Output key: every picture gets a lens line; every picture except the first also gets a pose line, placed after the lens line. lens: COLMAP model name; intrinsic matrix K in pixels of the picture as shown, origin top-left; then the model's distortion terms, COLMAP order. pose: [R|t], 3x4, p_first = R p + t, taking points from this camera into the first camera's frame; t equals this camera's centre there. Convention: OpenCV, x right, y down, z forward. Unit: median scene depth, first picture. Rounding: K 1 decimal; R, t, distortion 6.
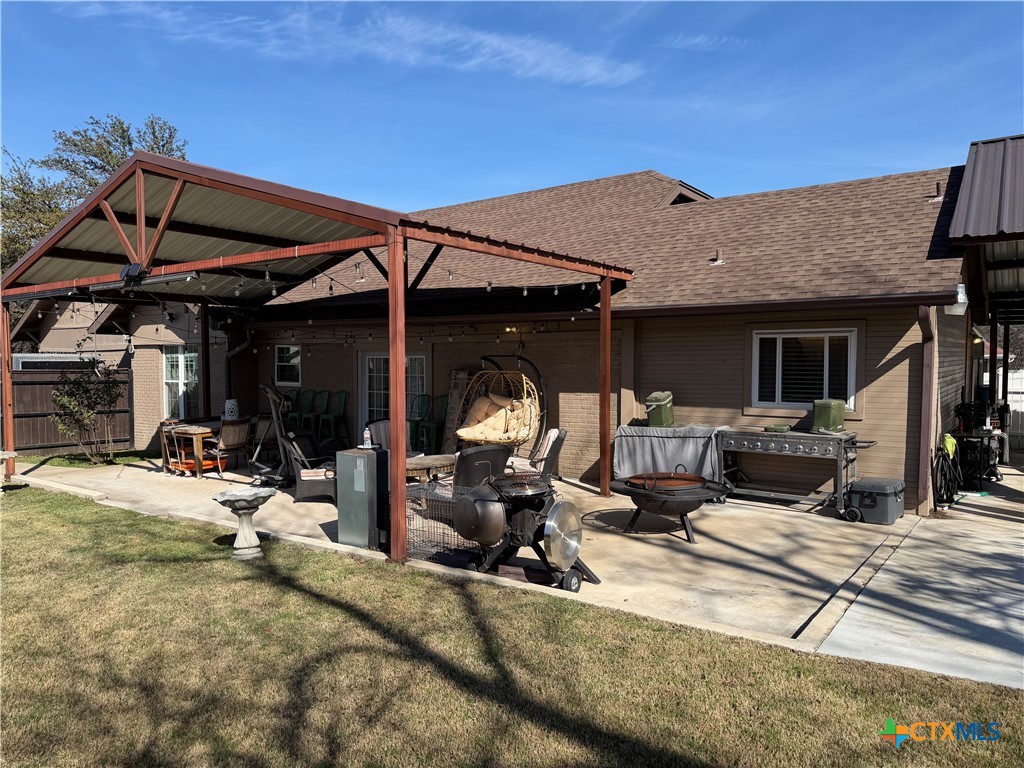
lens RADIAL K [[724.1, 0, 512.4], [0, 724.1, 388.1], [0, 0, 1]] dist [0.009202, -0.009099]
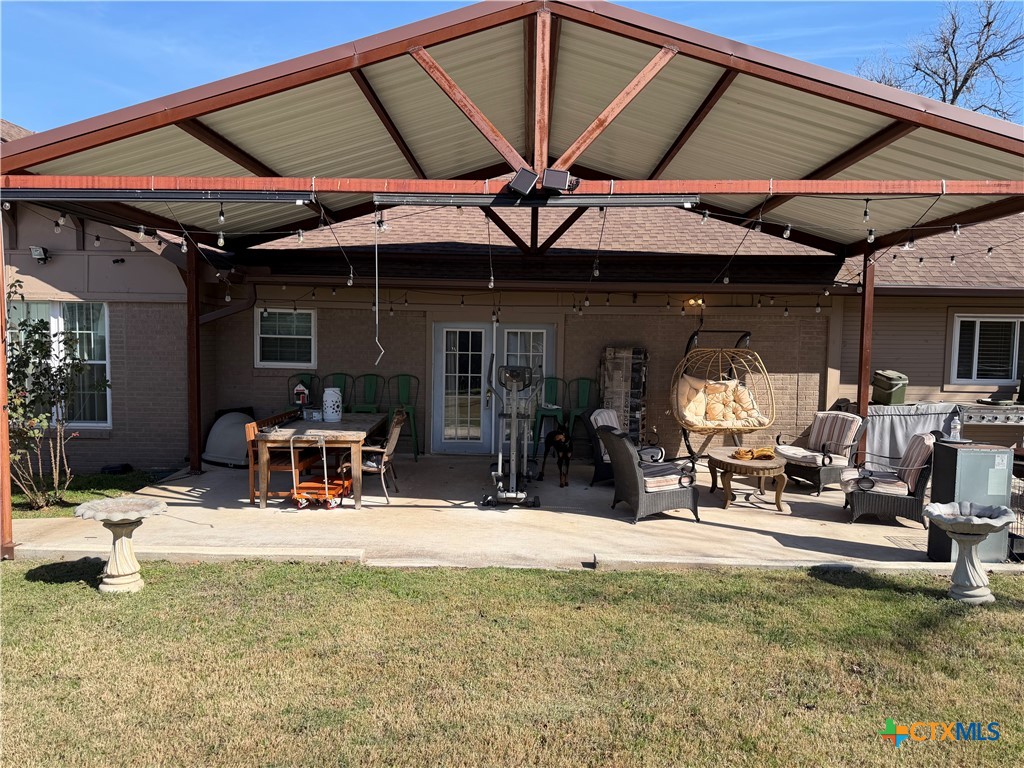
lens RADIAL K [[724.1, 0, 507.7], [0, 724.1, 386.4], [0, 0, 1]] dist [0.009202, -0.009099]
pose [[0.831540, -0.018915, 0.555143, -0.808633], [0.005275, 0.999644, 0.026158, -0.002297], [-0.555440, -0.018823, 0.831344, 0.456470]]
